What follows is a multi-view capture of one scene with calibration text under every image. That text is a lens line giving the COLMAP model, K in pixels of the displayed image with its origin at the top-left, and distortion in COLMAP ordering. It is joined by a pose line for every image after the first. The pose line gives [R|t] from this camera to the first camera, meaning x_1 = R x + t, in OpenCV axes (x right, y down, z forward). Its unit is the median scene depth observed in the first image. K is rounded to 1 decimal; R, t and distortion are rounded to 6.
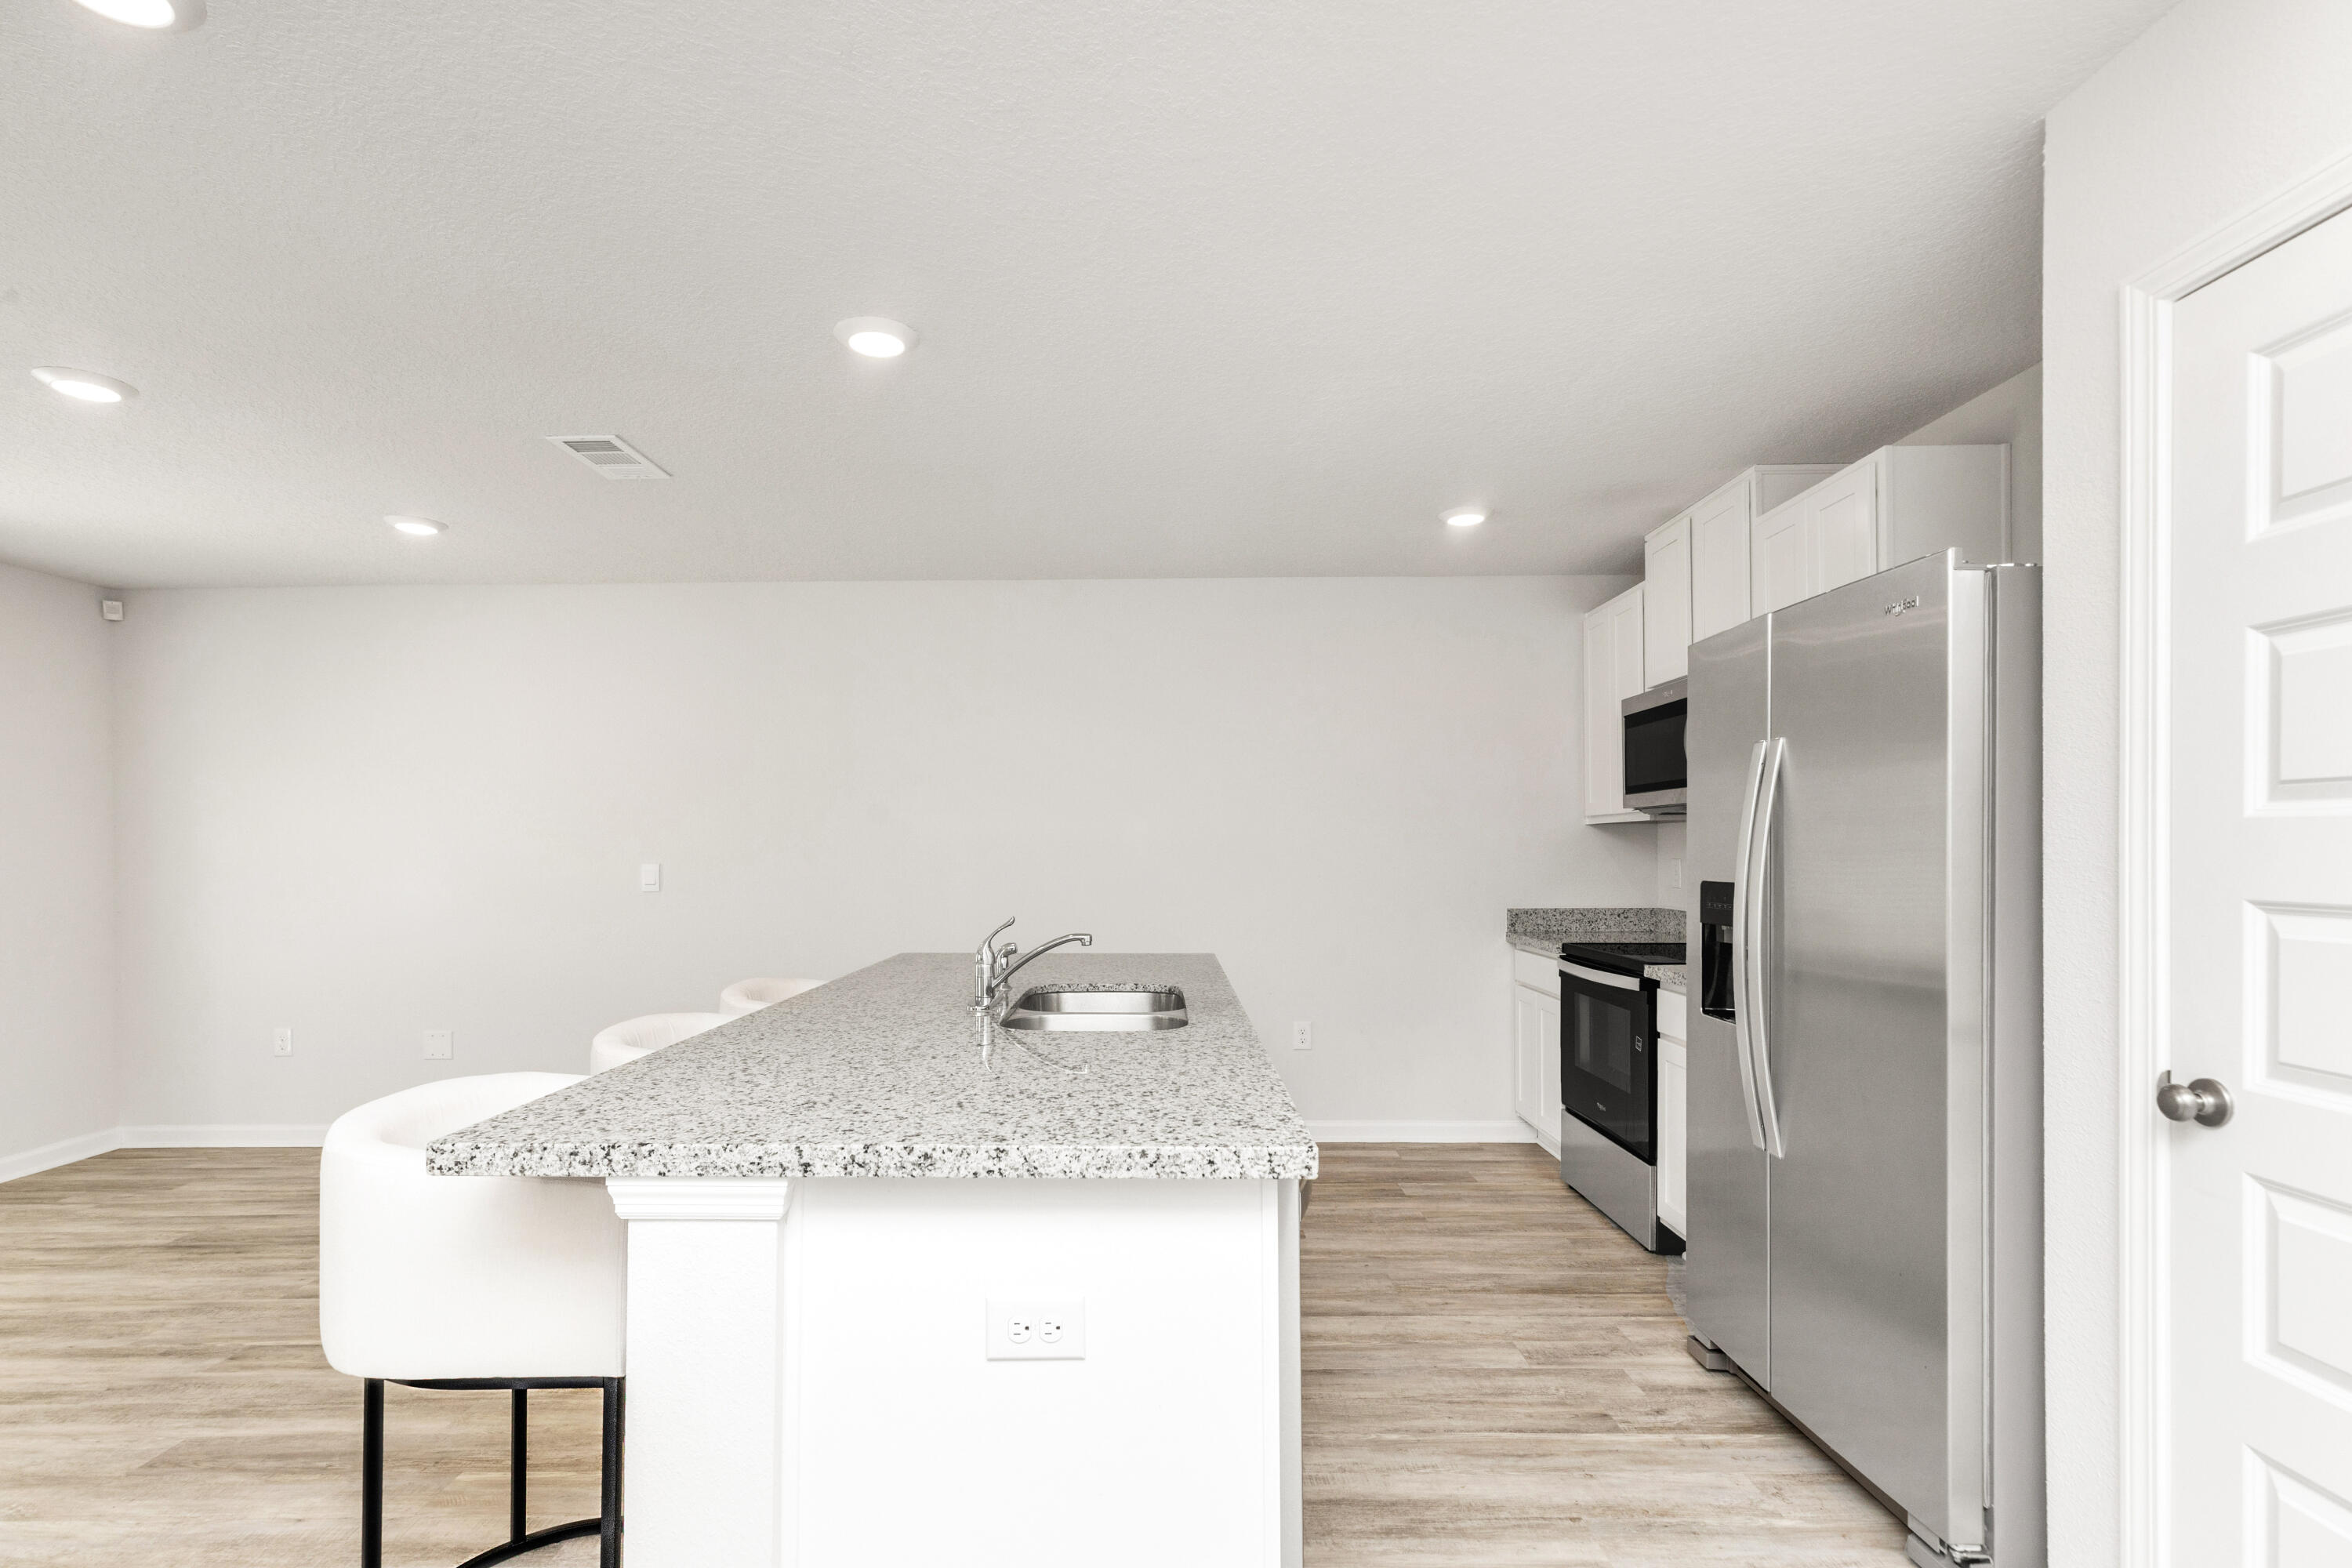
lens RADIAL K [[1115.4, 0, 1155.4], [0, 1115.4, 838.4], [0, 0, 1]] dist [0.005317, -0.000286]
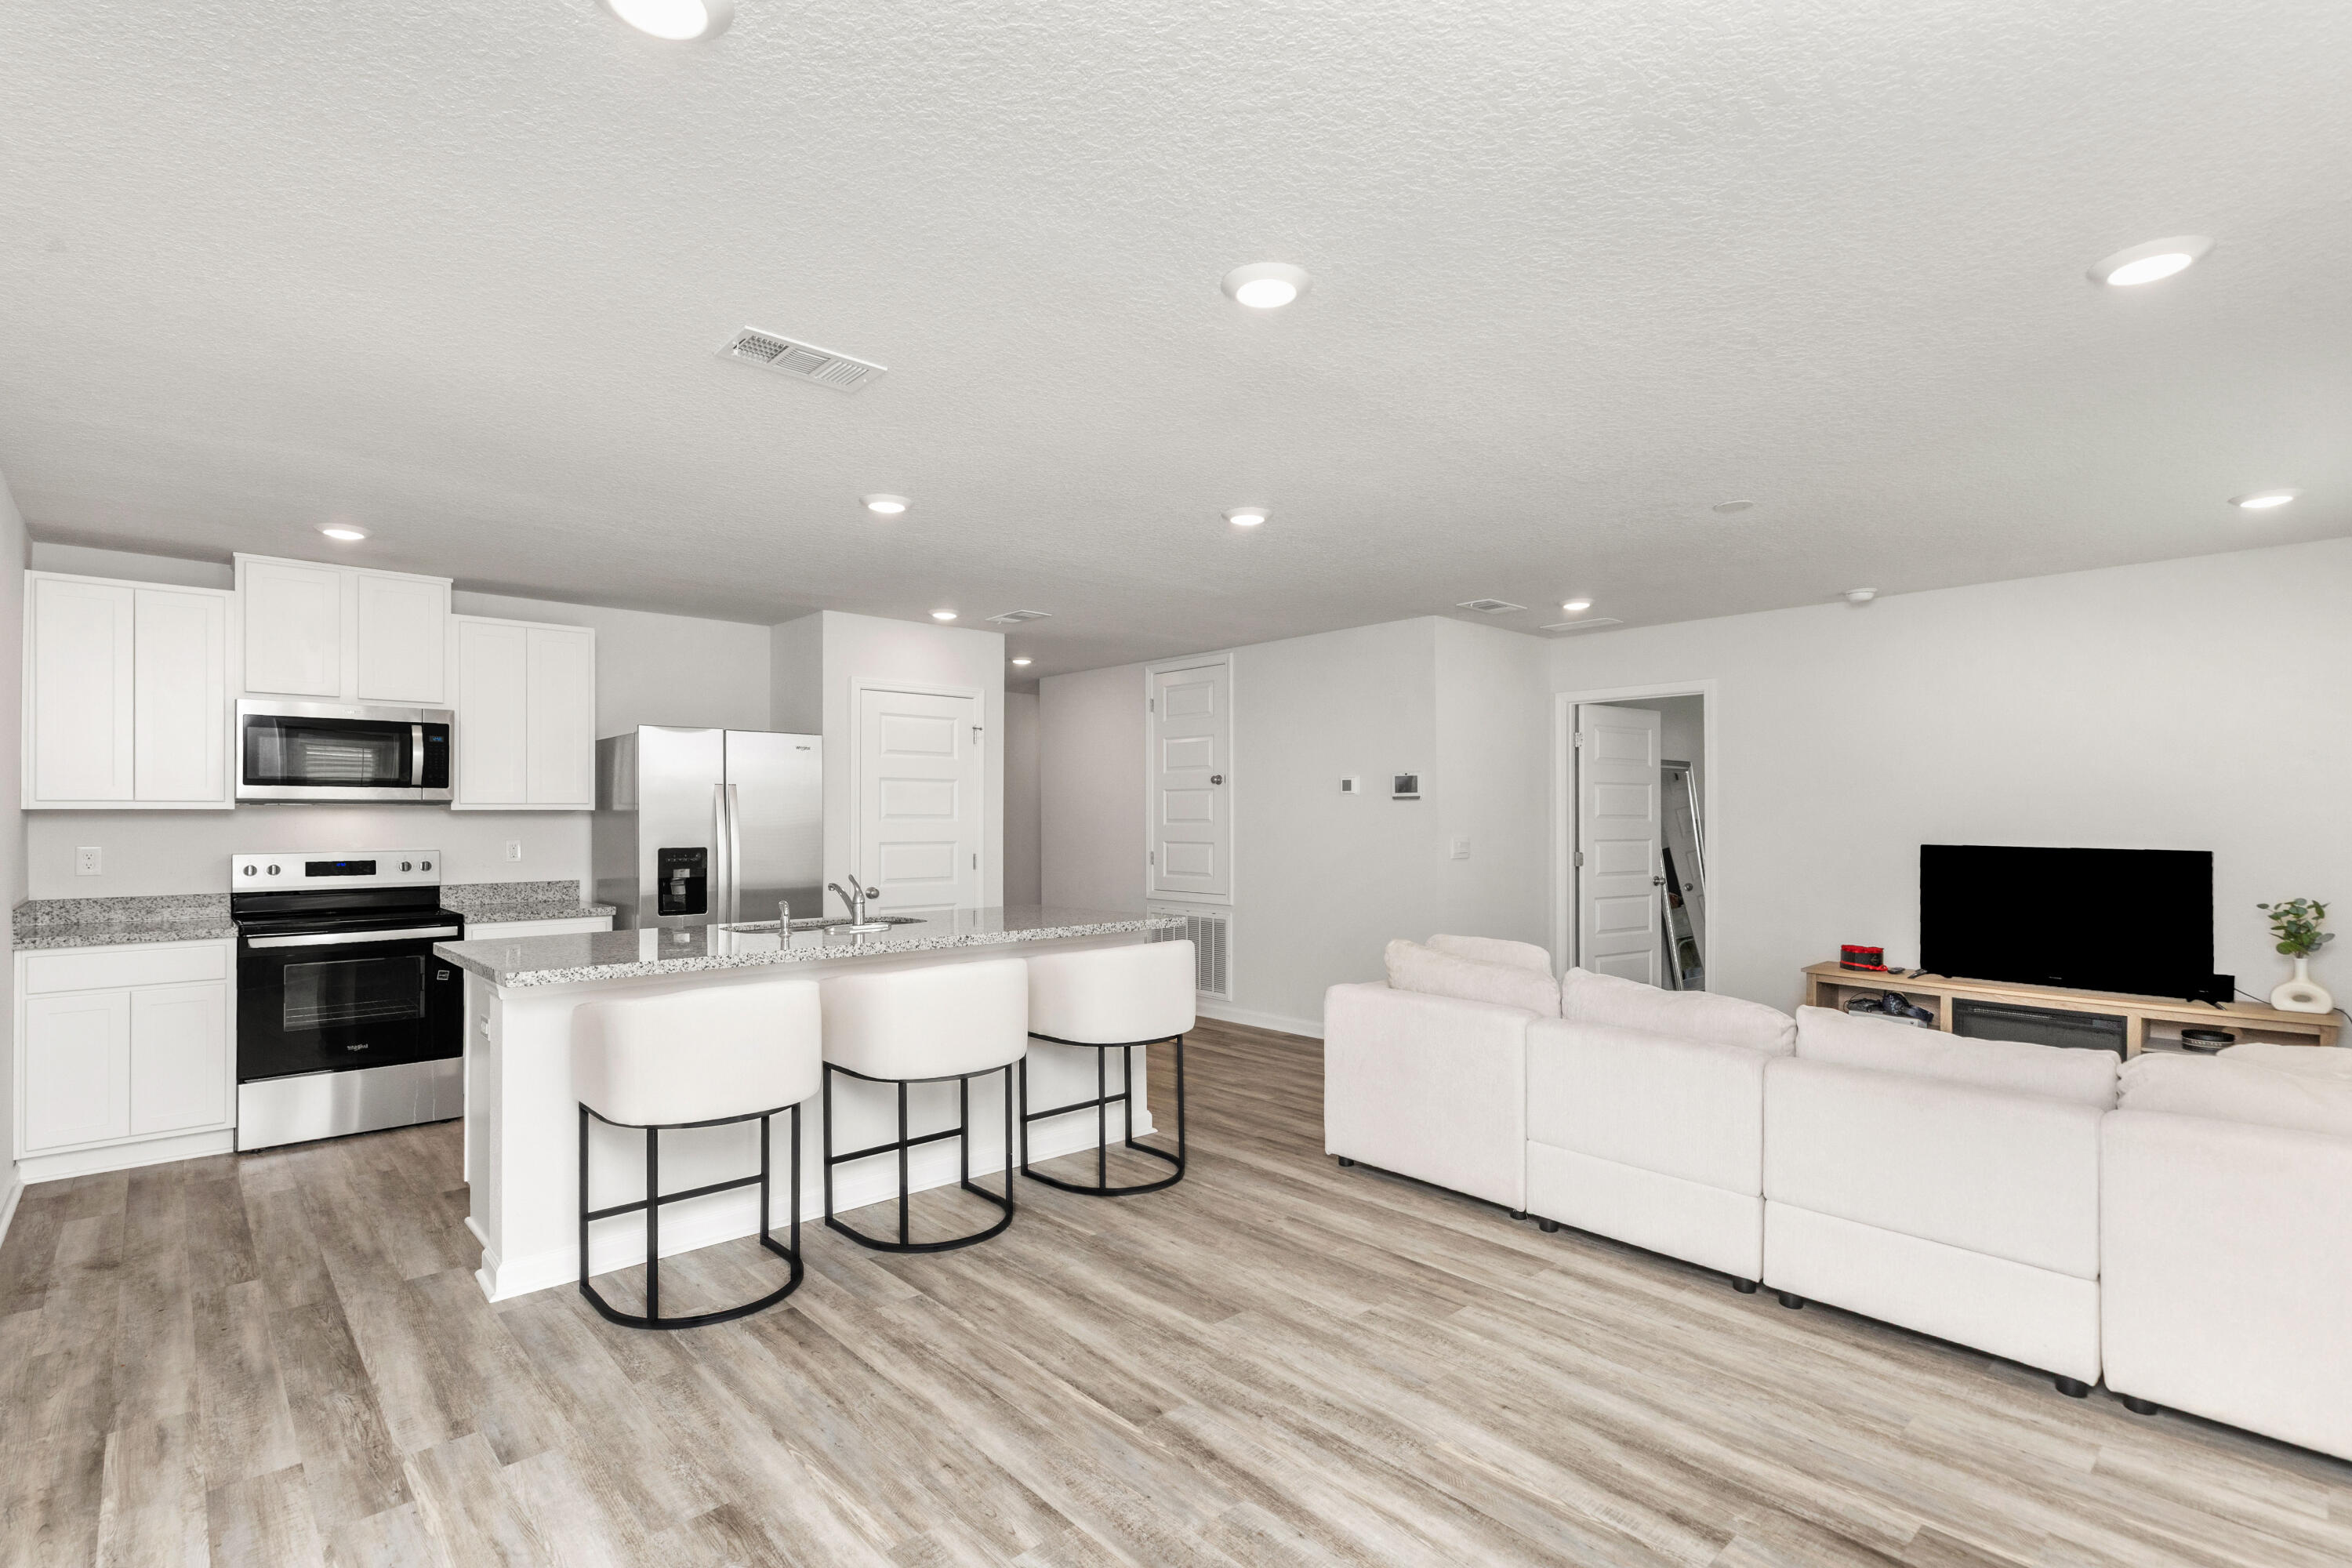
lens RADIAL K [[1080.1, 0, 1161.2], [0, 1080.1, 809.3], [0, 0, 1]] dist [-0.000511, -0.000267]
pose [[-0.672583, 0.012658, 0.739913, -1.768273], [-0.001948, 0.999820, -0.018876, 0.003676], [-0.740019, -0.014137, -0.672438, 1.908909]]
